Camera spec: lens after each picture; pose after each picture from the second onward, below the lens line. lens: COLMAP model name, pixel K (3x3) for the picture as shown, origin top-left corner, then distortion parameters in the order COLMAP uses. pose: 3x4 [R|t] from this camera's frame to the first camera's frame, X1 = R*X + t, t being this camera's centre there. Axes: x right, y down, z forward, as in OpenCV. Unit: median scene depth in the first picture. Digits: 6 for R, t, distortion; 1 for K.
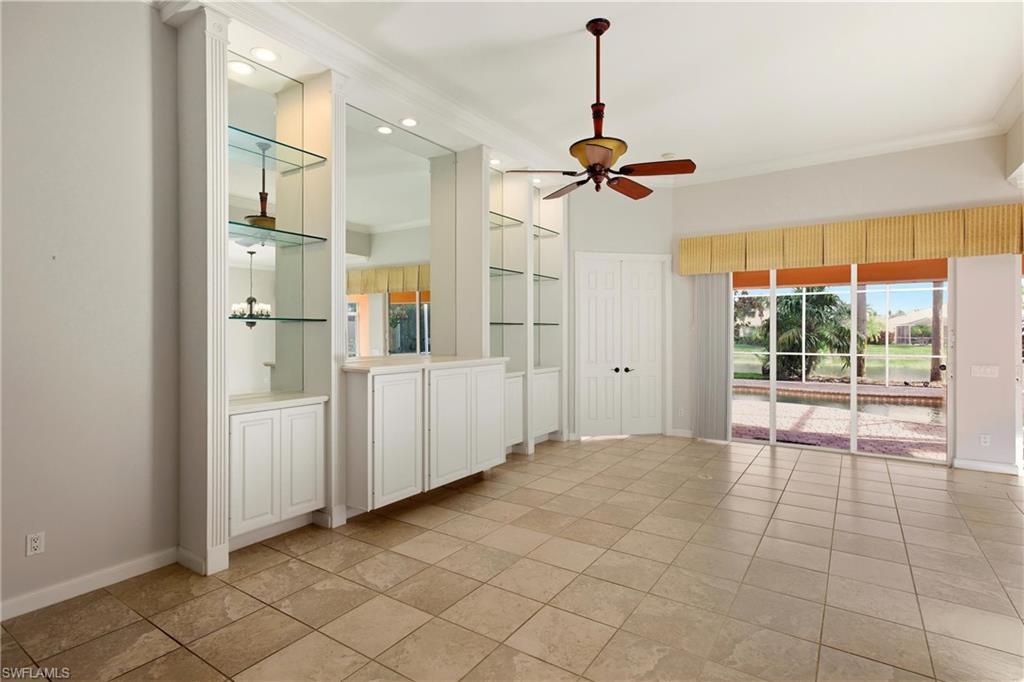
lens RADIAL K [[515.1, 0, 516.4], [0, 515.1, 333.9], [0, 0, 1]] dist [-0.005810, -0.000176]
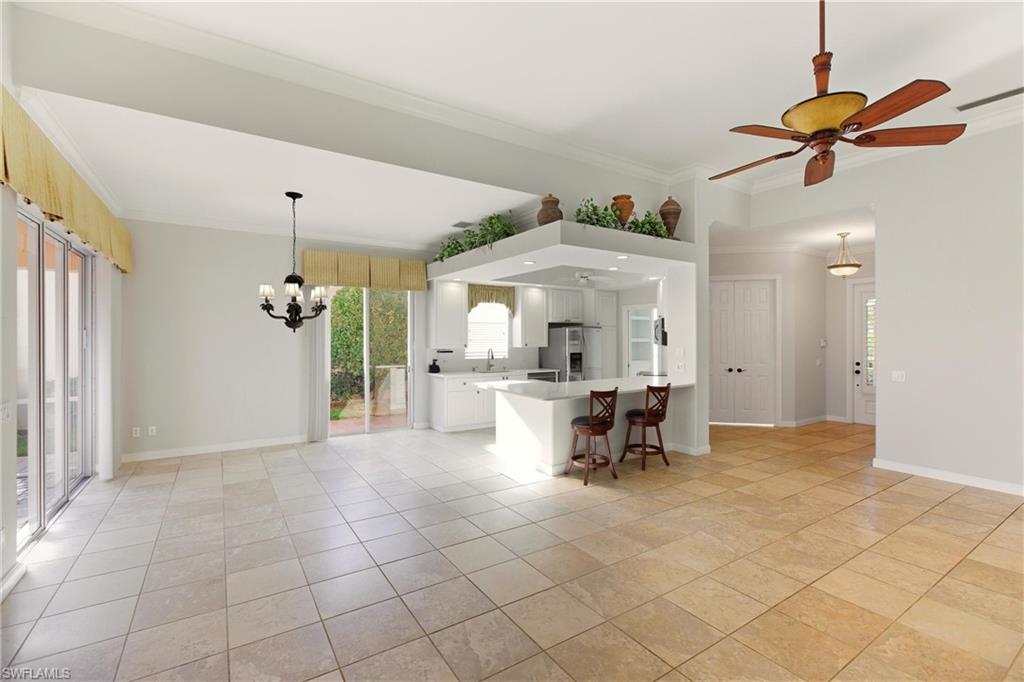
lens RADIAL K [[463.1, 0, 515.2], [0, 463.1, 340.7], [0, 0, 1]] dist [-0.012316, 0.002621]
pose [[-0.921817, -0.004063, 0.387604, 0.366694], [-0.002347, 0.999985, 0.004900, -0.001860], [-0.387618, 0.003607, -0.921813, 2.075296]]
